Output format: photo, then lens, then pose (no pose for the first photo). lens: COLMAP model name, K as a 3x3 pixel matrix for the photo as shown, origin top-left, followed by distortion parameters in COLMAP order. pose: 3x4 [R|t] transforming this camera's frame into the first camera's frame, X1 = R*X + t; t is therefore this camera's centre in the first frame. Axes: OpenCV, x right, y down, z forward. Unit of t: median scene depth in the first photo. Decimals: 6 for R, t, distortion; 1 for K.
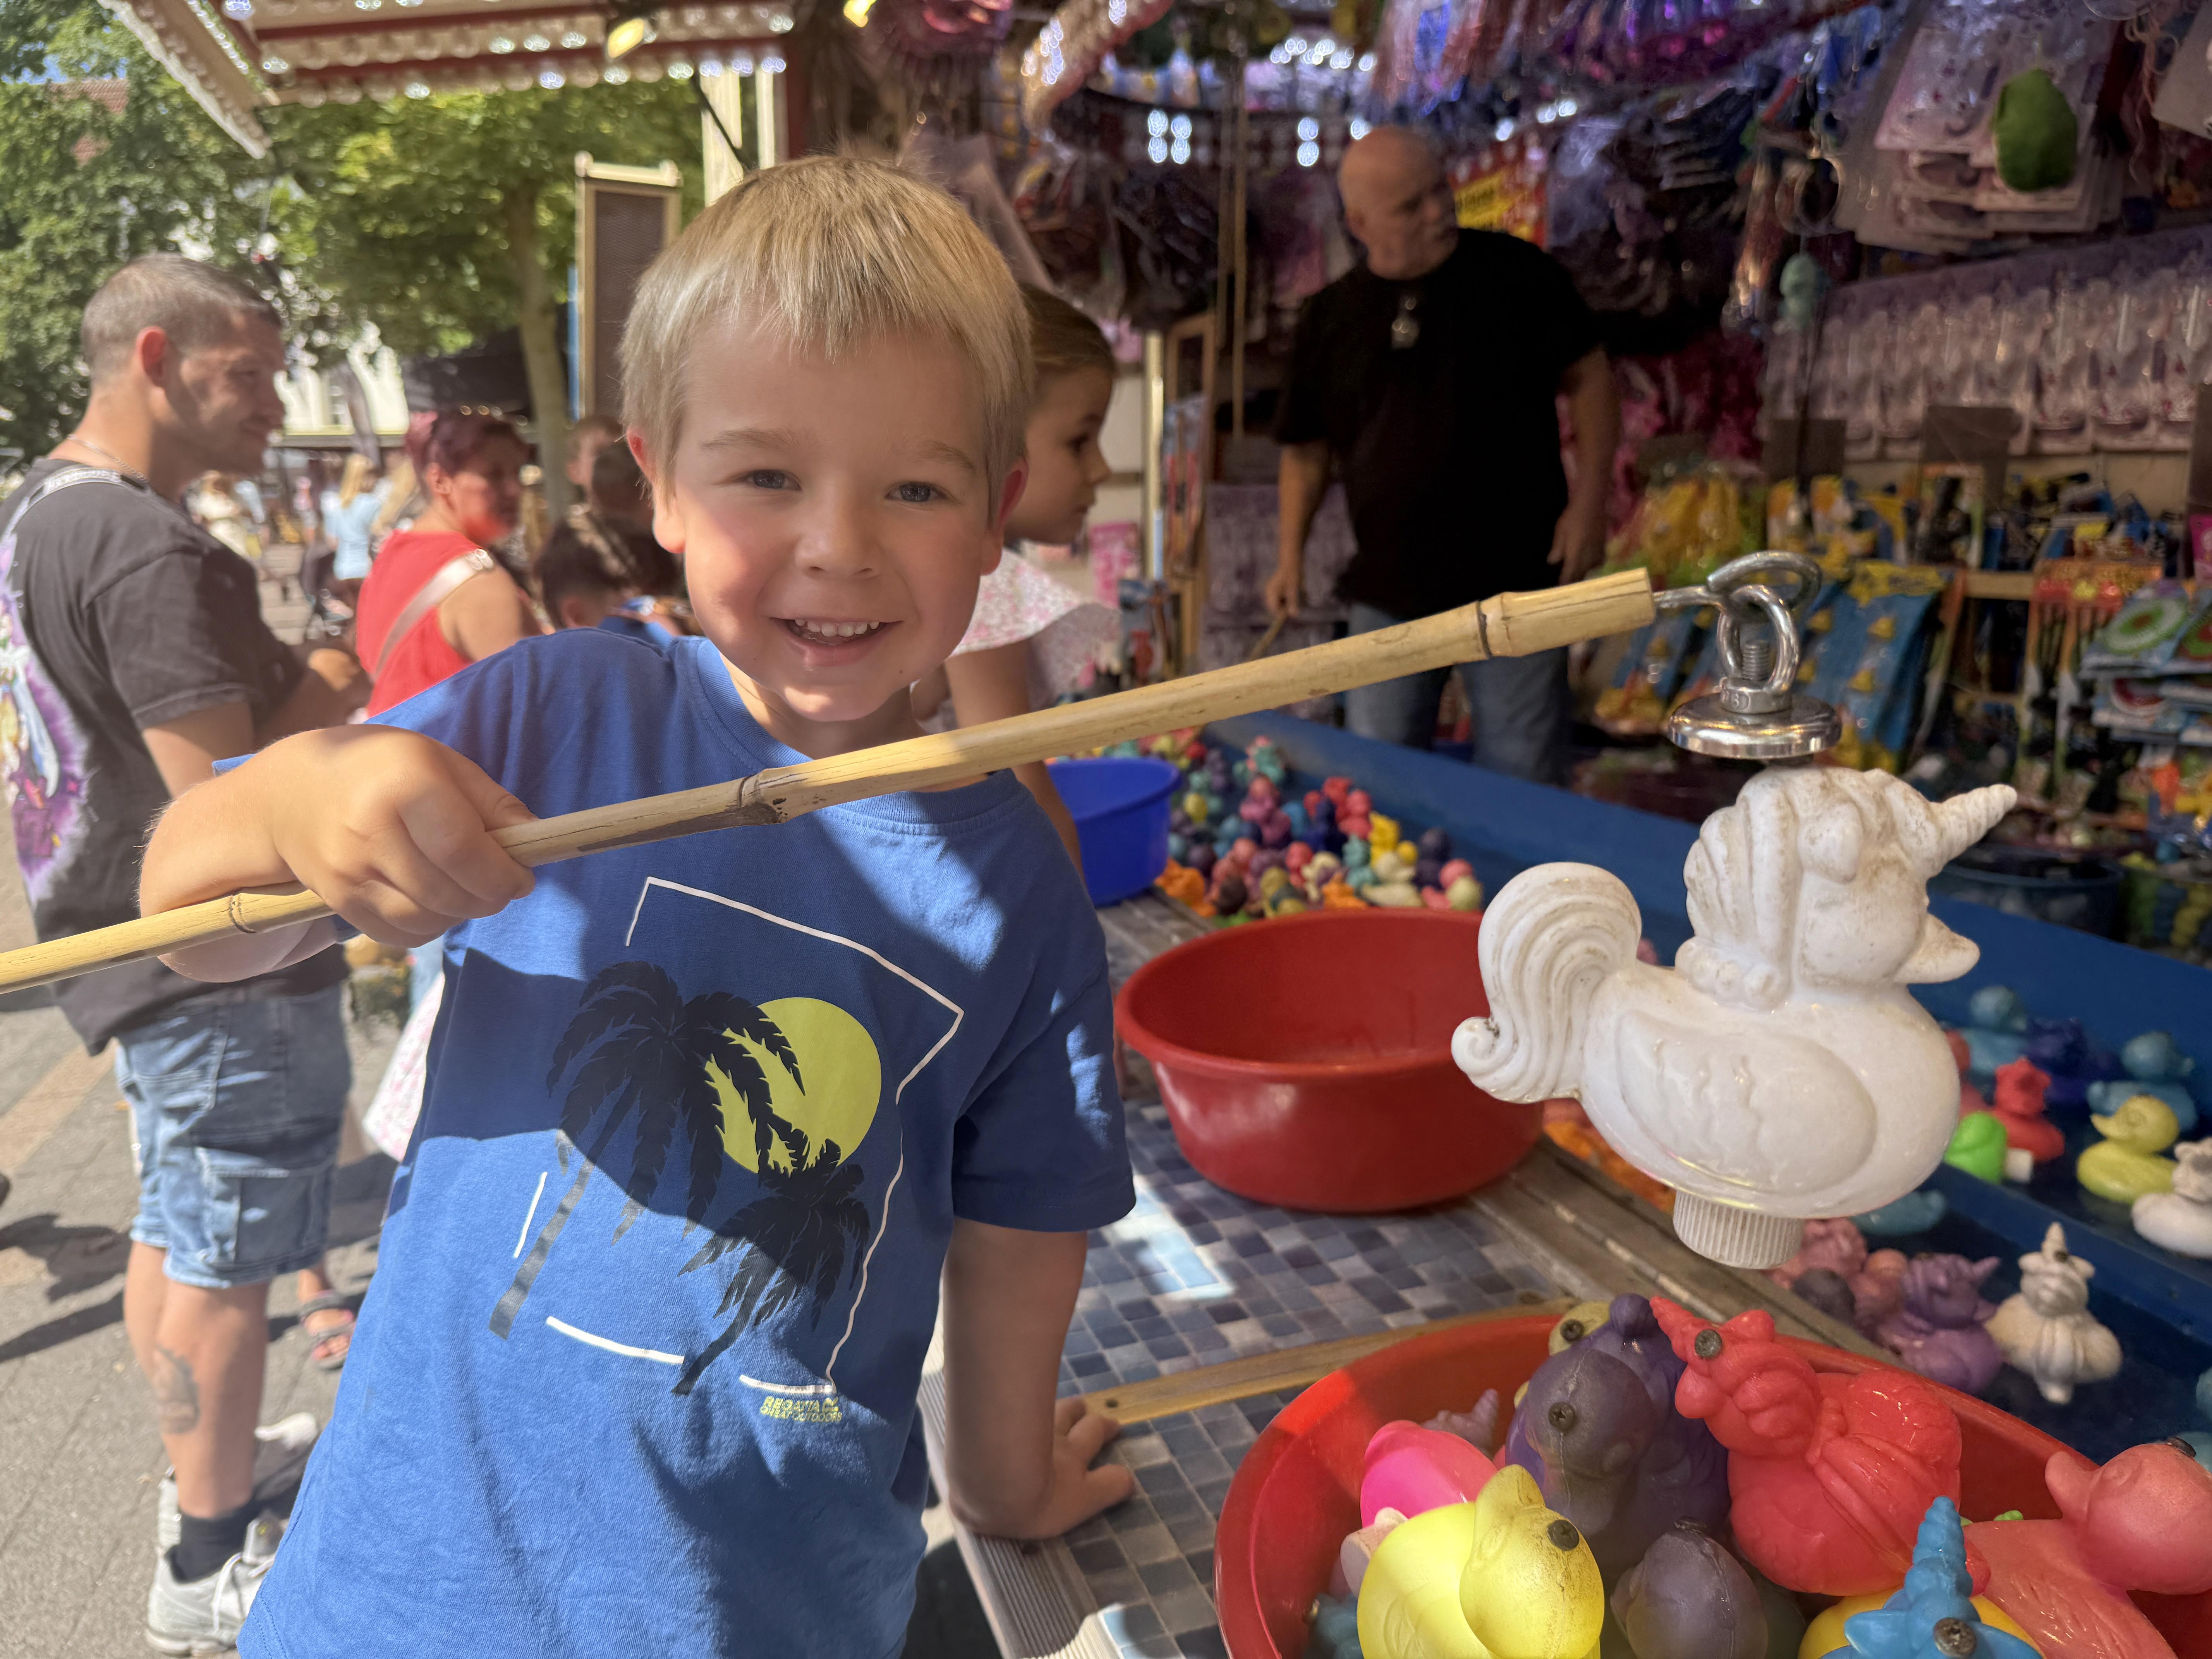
lens RADIAL K [[1677.4, 0, 1106.0], [0, 1677.4, 829.5], [0, 0, 1]] dist [0.000230, -0.053780]
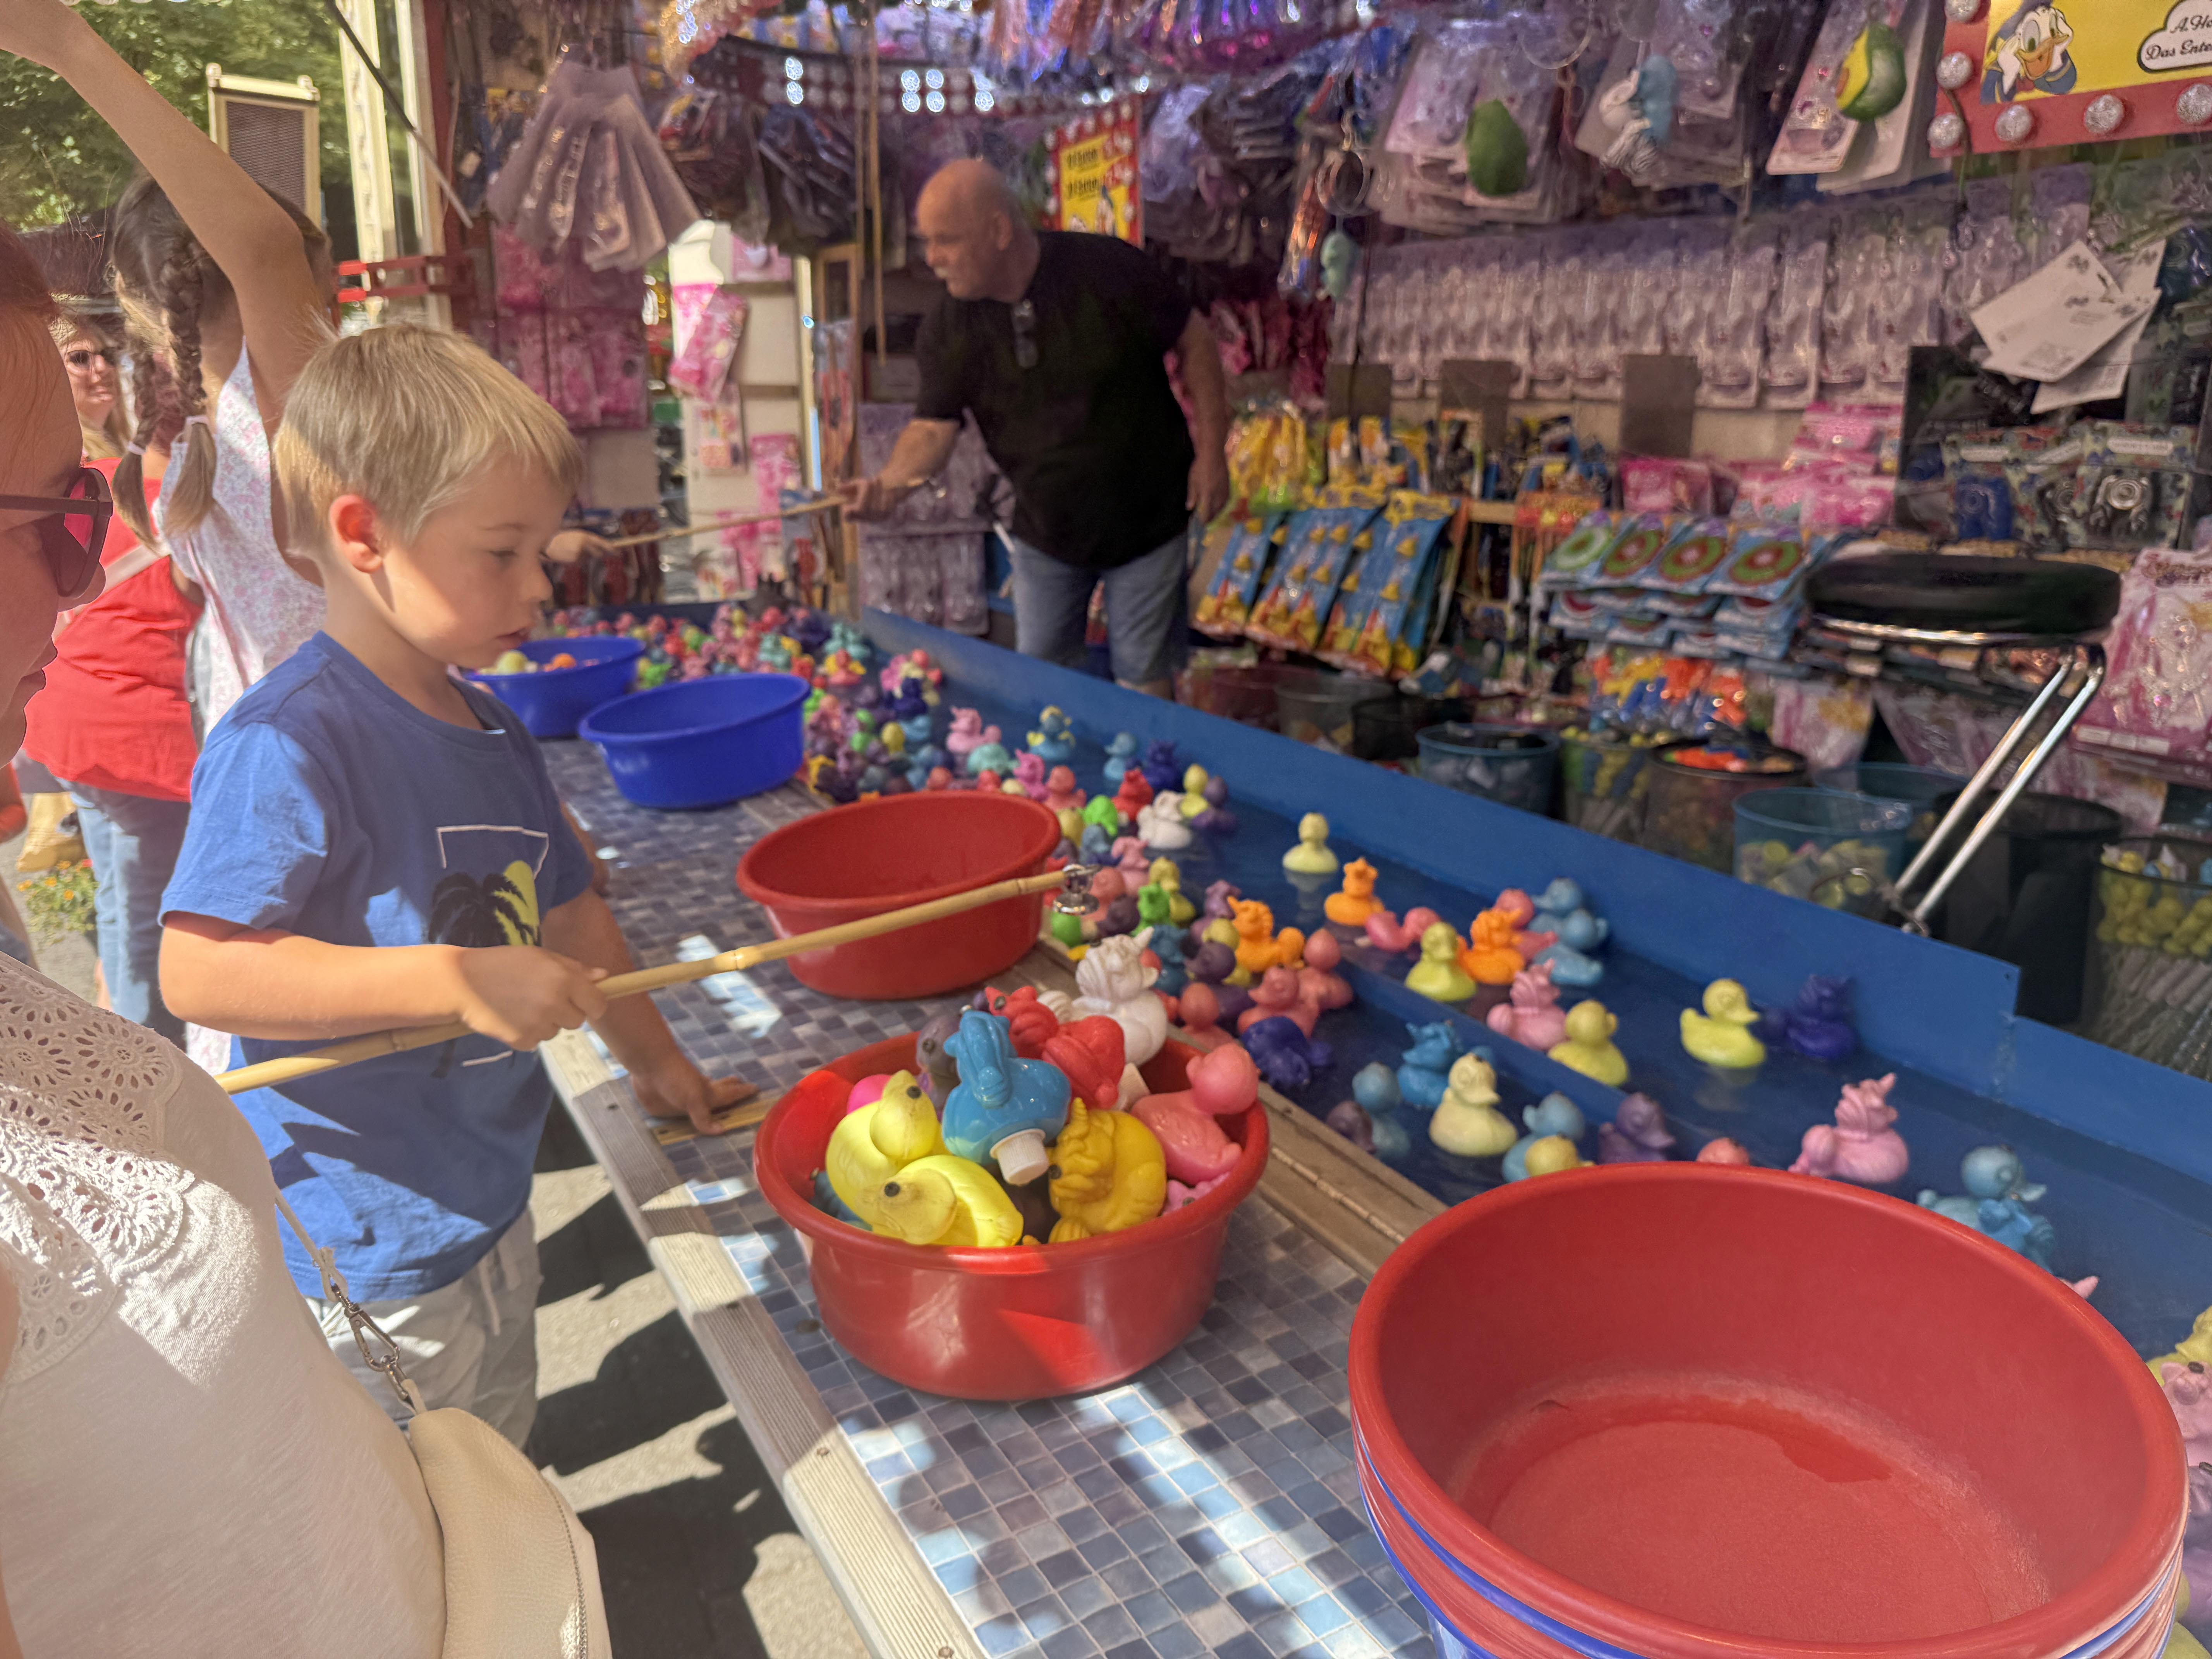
lens RADIAL K [[1677.4, 0, 1106.0], [0, 1677.4, 829.5], [0, 0, 1]] dist [0.000230, -0.053780]
pose [[0.982262, -0.041288, 0.182911, 0.015205], [0.029470, 0.997327, 0.066867, -0.002869], [-0.185183, -0.060291, 0.980853, -0.153745]]
